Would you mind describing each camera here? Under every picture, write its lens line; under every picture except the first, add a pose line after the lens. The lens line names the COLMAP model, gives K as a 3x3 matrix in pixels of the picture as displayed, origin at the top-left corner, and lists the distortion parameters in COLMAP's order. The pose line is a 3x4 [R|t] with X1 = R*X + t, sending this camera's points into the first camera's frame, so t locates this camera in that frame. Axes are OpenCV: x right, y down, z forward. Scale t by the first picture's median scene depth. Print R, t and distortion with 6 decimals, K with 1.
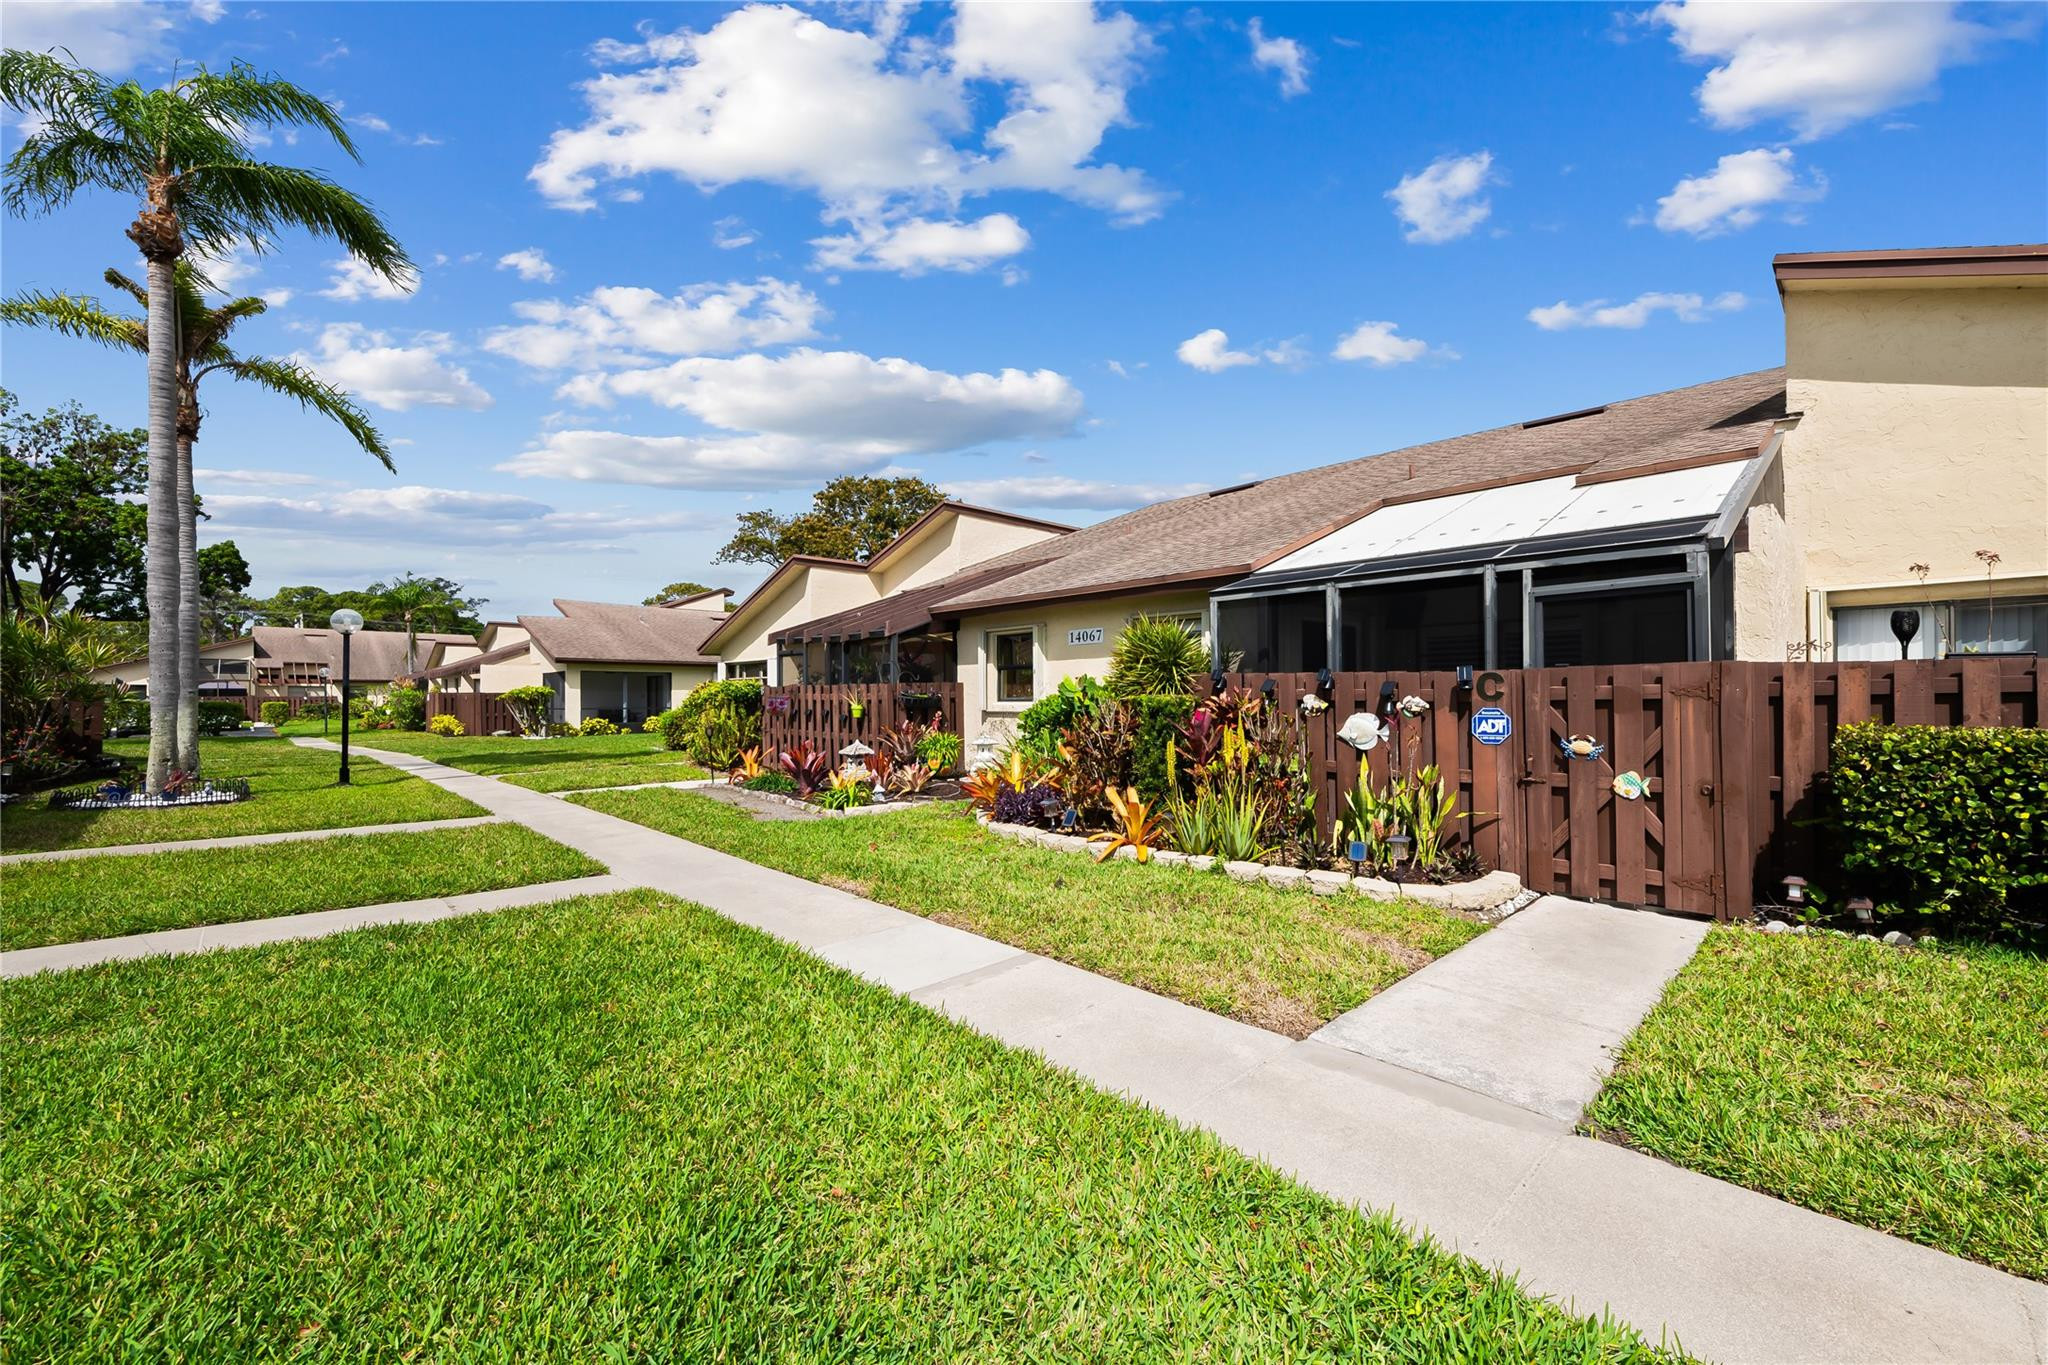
lens RADIAL K [[815.3, 0, 1031.2], [0, 815.3, 696.8], [0, 0, 1]] dist [-0.003239, -0.001001]
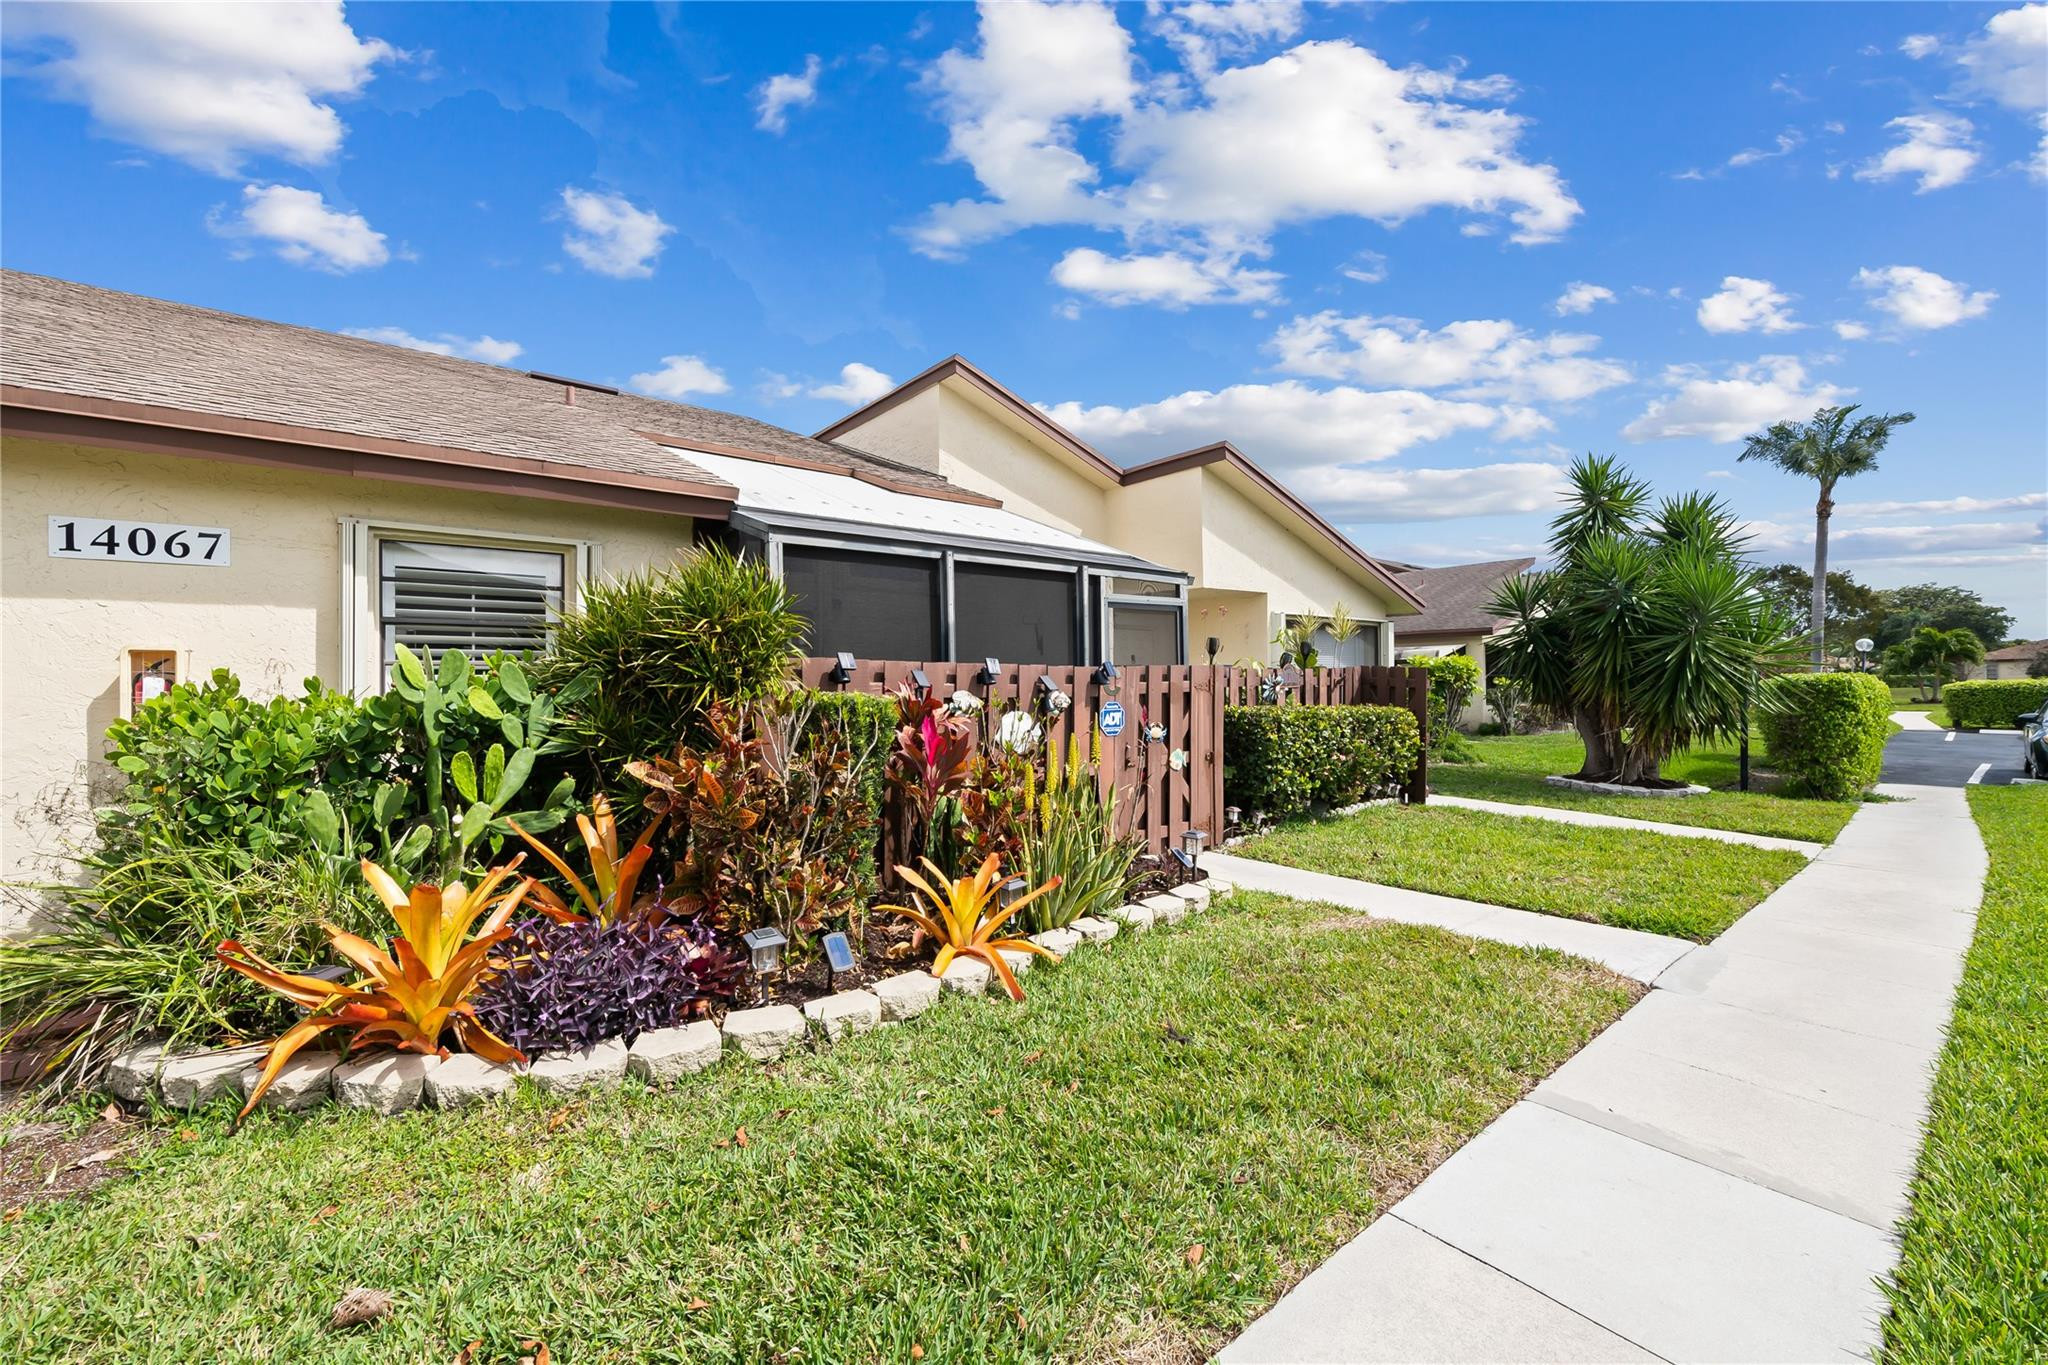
lens RADIAL K [[815.3, 0, 1031.2], [0, 815.3, 696.8], [0, 0, 1]] dist [-0.003239, -0.001001]
pose [[0.075570, -0.011615, 0.997073, -0.506642], [0.004855, 0.999925, 0.011280, -0.005729], [-0.997129, 0.003988, 0.075620, 1.023428]]
